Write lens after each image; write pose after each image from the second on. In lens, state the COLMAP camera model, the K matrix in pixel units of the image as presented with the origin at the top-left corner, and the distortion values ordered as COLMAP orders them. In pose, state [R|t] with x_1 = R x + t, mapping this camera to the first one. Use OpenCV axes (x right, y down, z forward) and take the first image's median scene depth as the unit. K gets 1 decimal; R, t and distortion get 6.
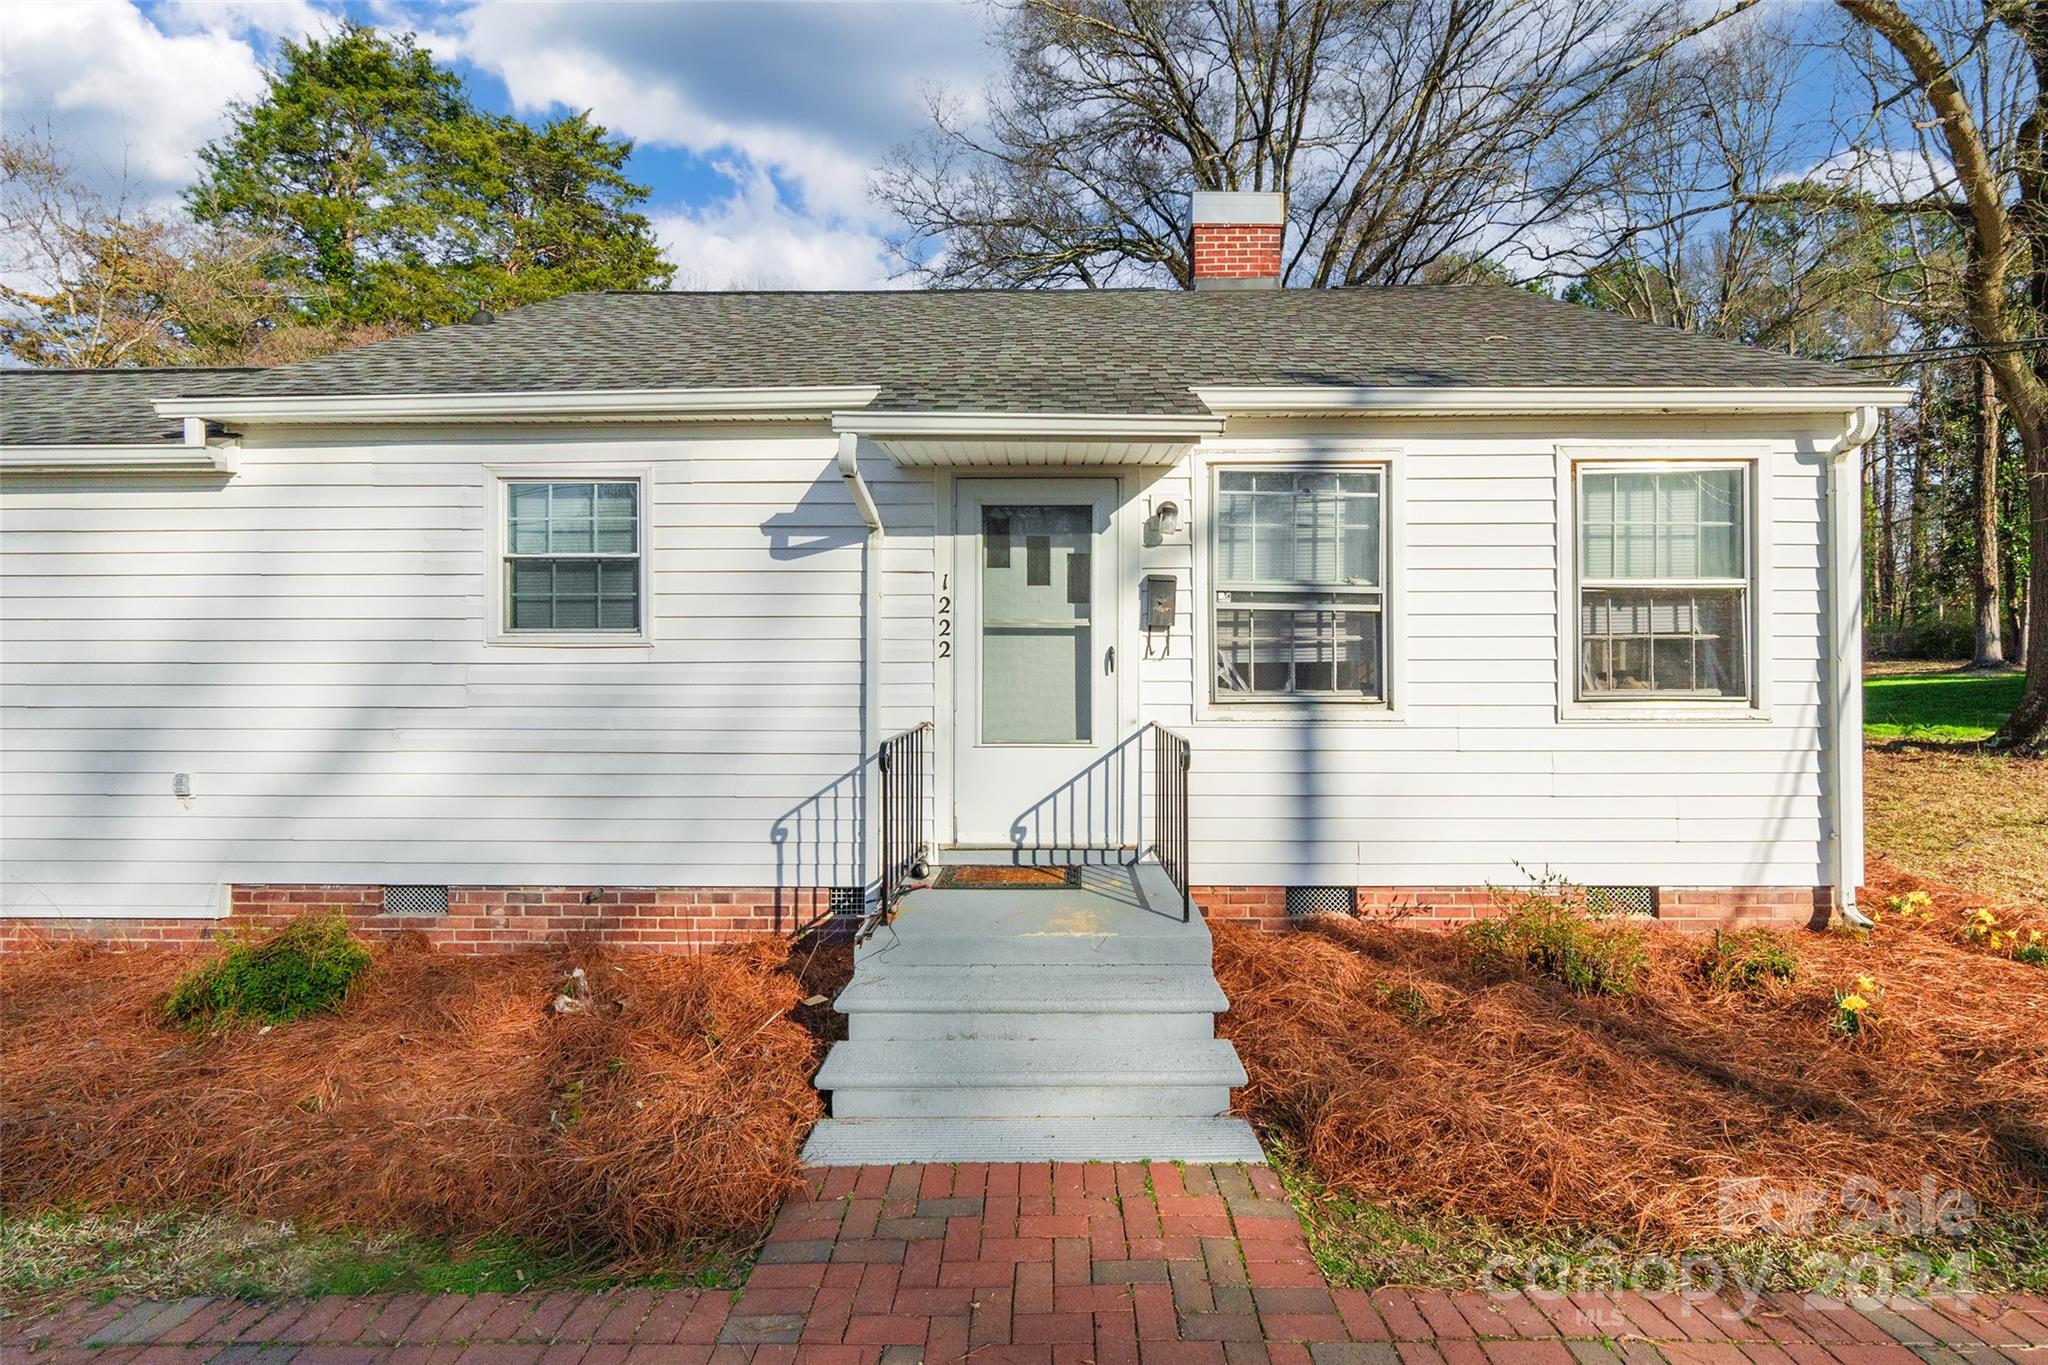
lens RADIAL K [[954.2, 0, 1018.9], [0, 954.2, 676.5], [0, 0, 1]] dist [-0.005102, -0.000185]
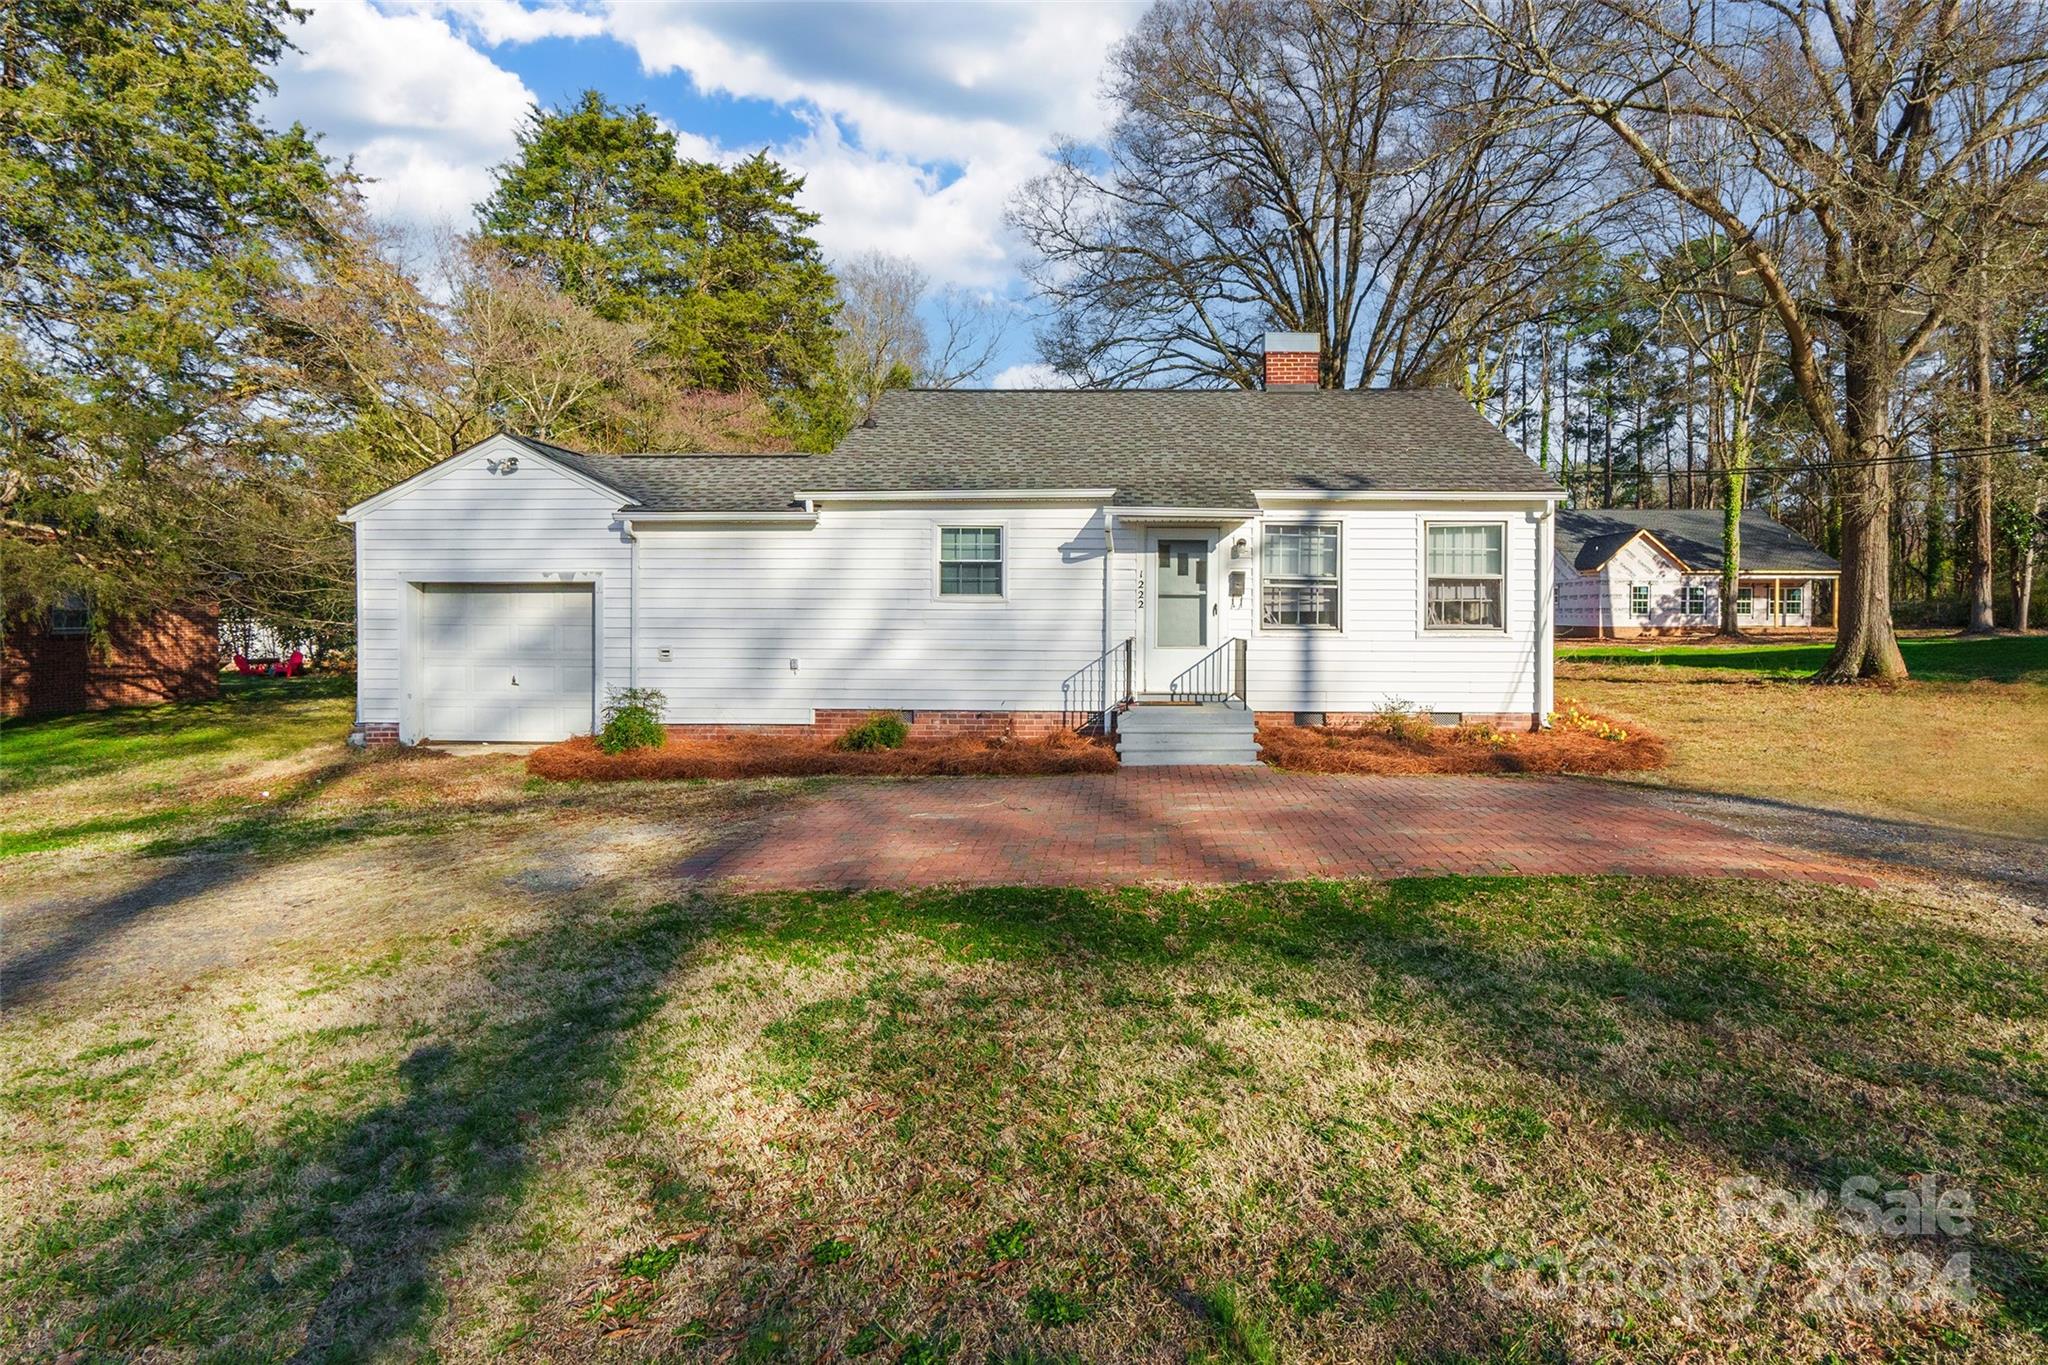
lens RADIAL K [[954.2, 0, 1096.8], [0, 954.2, 639.9], [0, 0, 1]] dist [-0.005102, -0.000185]
pose [[0.999777, 0.006517, -0.020081, -0.135069], [-0.006548, 0.999977, -0.001504, 0.058545], [0.020070, 0.001635, 0.999797, -1.225282]]
